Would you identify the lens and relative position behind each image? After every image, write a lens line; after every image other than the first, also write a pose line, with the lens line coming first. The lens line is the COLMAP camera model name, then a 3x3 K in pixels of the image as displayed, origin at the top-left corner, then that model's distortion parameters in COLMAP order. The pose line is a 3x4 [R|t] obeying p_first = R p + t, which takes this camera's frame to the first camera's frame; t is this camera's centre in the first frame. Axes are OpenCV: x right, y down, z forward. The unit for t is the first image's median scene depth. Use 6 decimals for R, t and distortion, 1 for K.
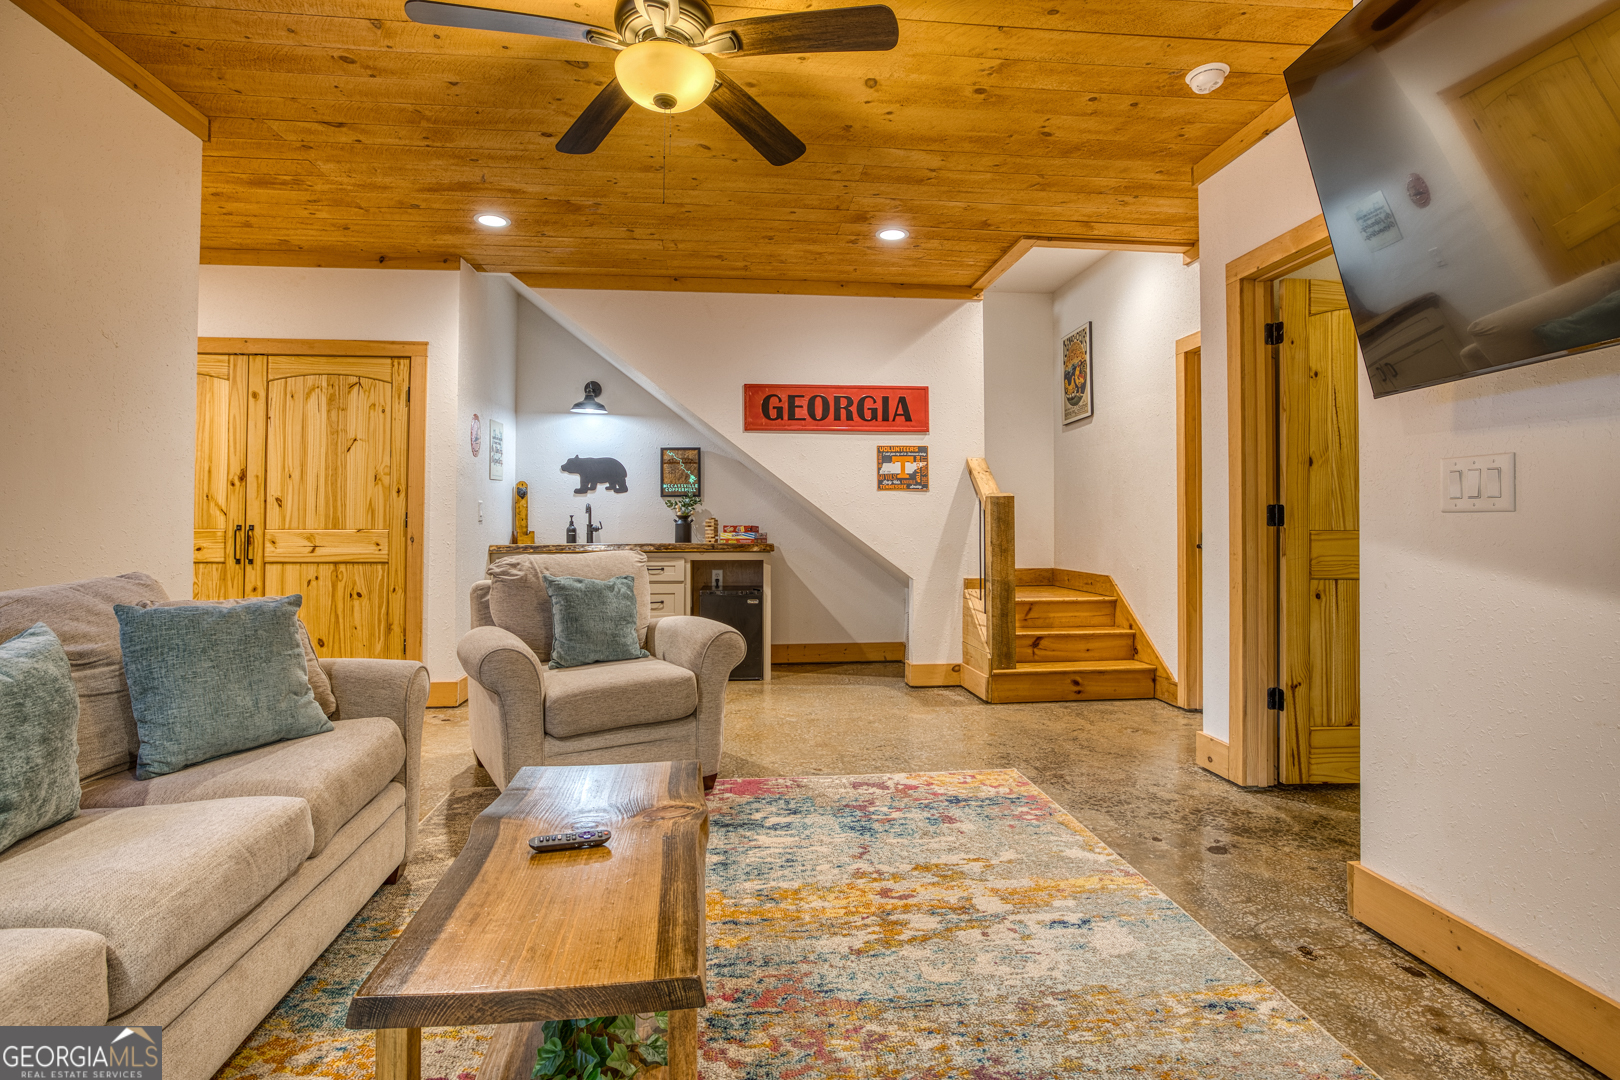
lens RADIAL K [[784.3, 0, 814.2], [0, 784.3, 502.1], [0, 0, 1]] dist [-0.038296, 0.023532]
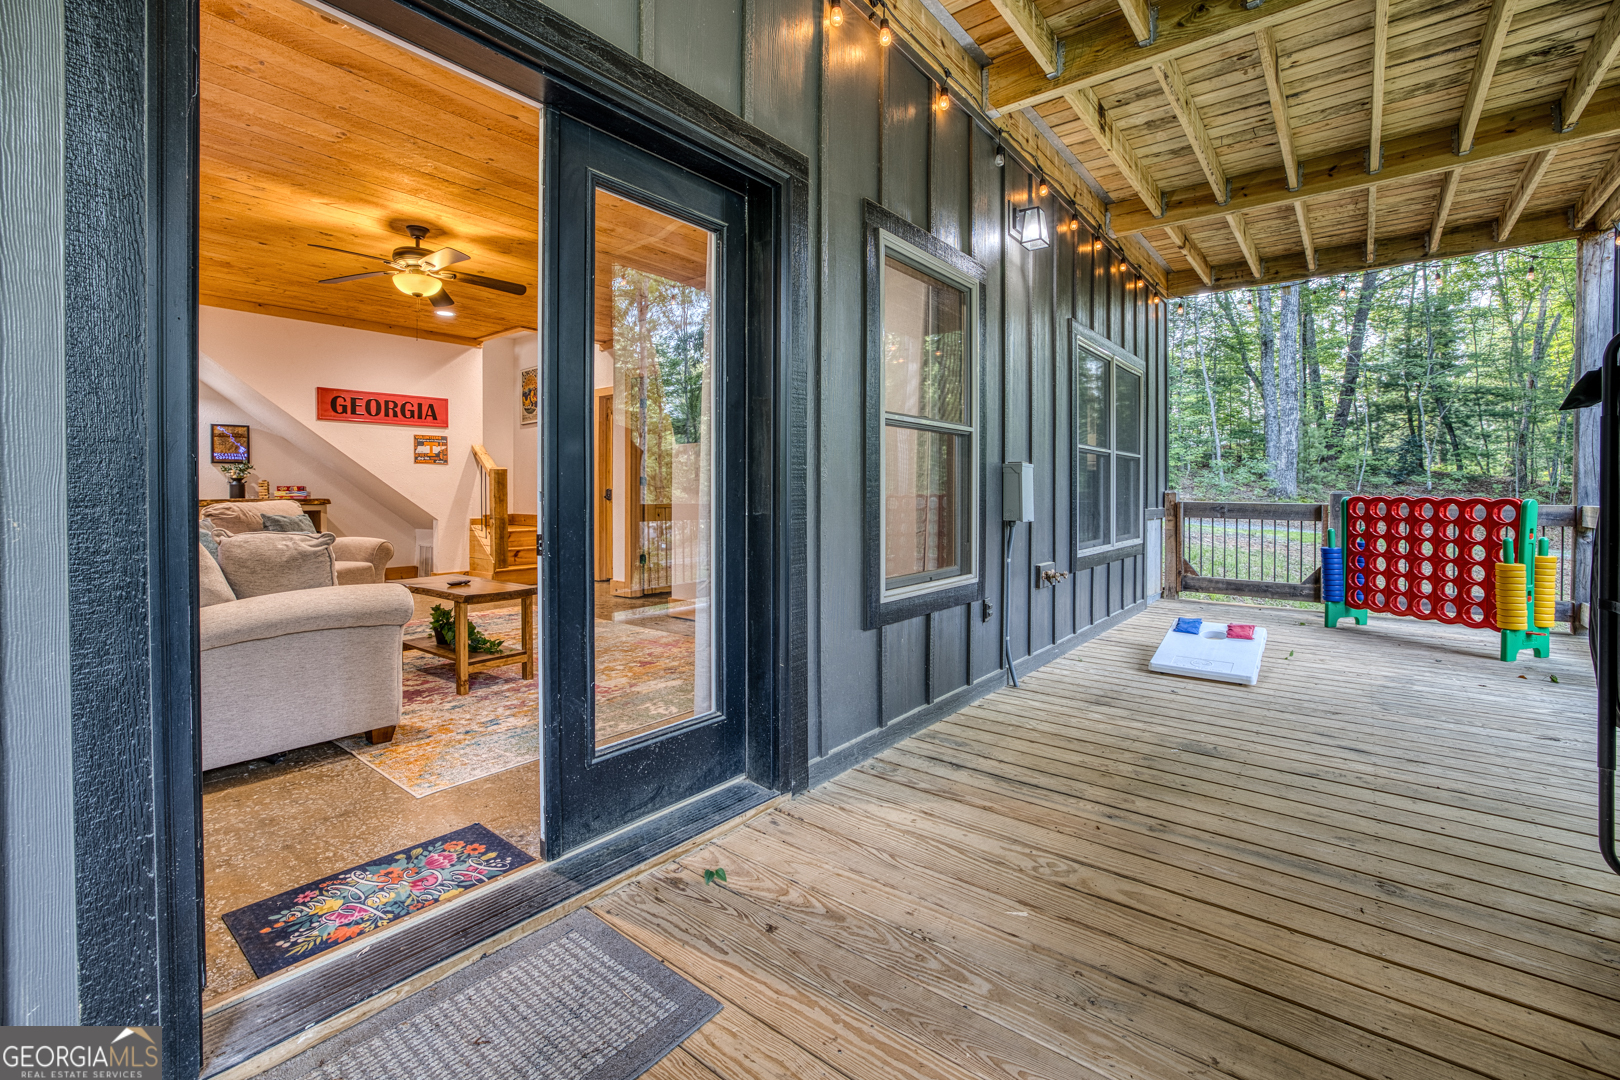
lens RADIAL K [[689.0, 0, 784.5], [0, 689.0, 493.1], [0, 0, 1]] dist [-0.037743, 0.009155]
pose [[0.717540, -0.003955, 0.696506, -0.365859], [-0.021617, 0.999376, 0.027944, -0.010670], [-0.696182, -0.035107, 0.717006, -0.527786]]
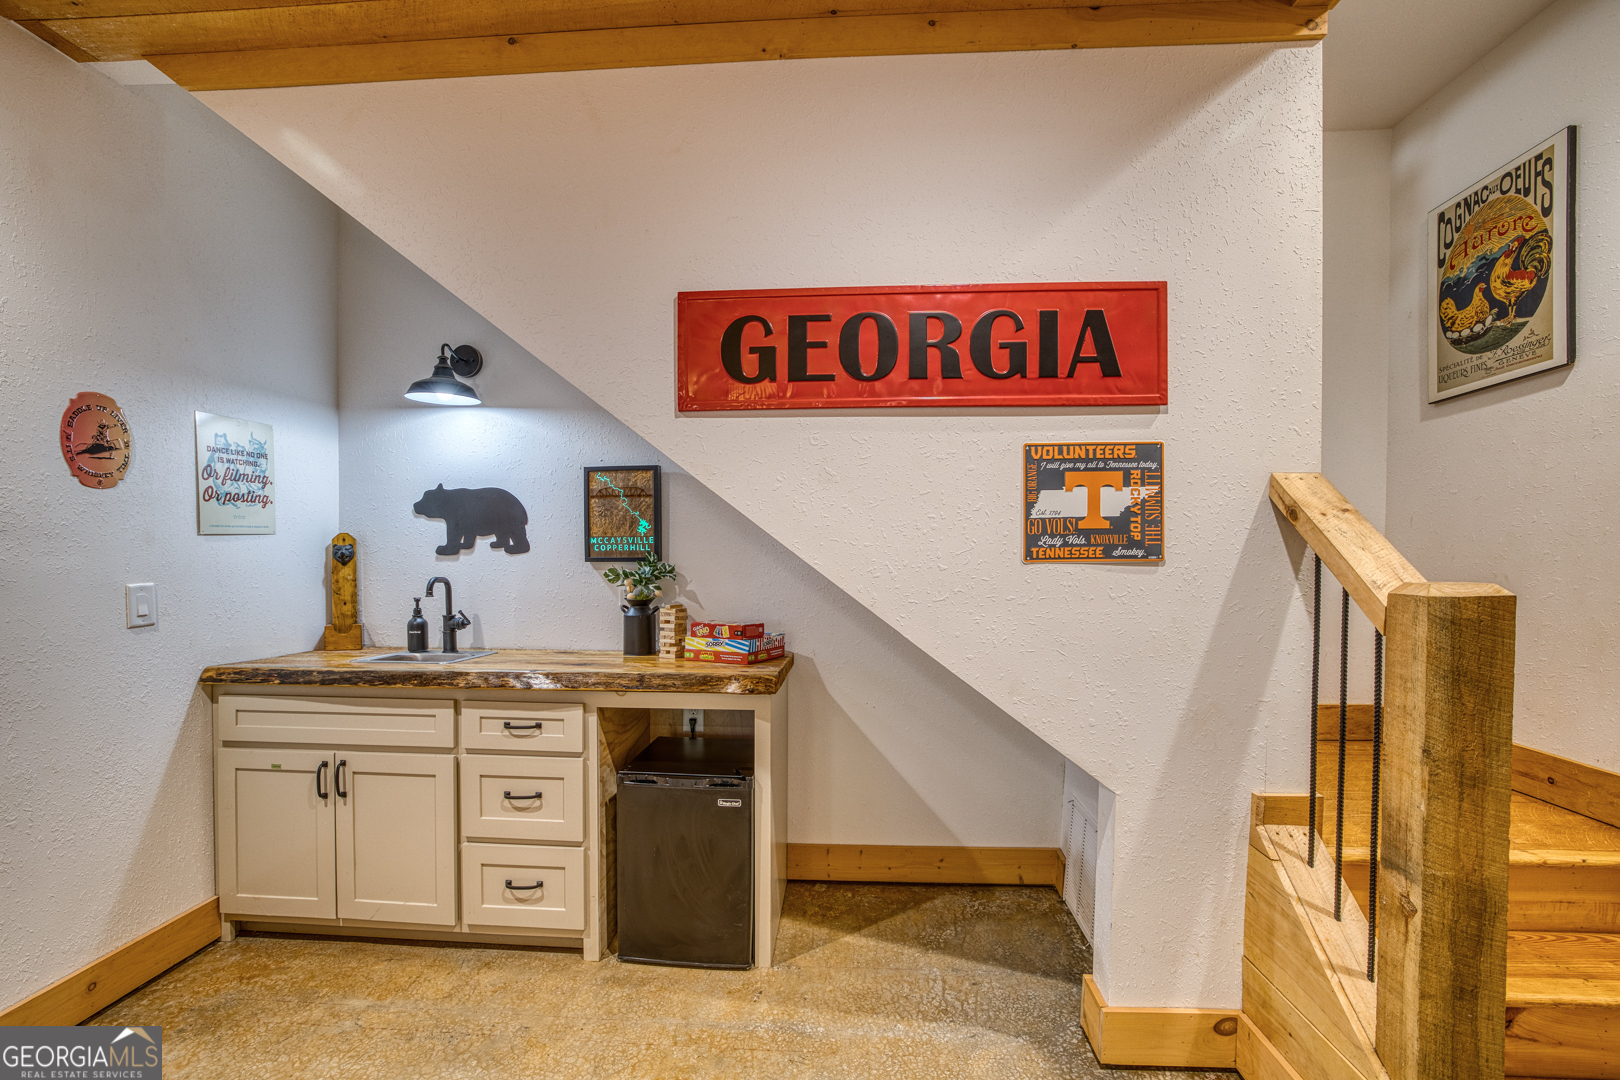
lens RADIAL K [[709.0, 0, 805.6], [0, 709.0, 574.9], [0, 0, 1]] dist [-0.040070, 0.010888]
pose [[0.985826, 0.006529, -0.167644, 0.036902], [0.003830, 0.998106, 0.061391, -0.032961], [0.167728, -0.061163, 0.983934, 0.706090]]
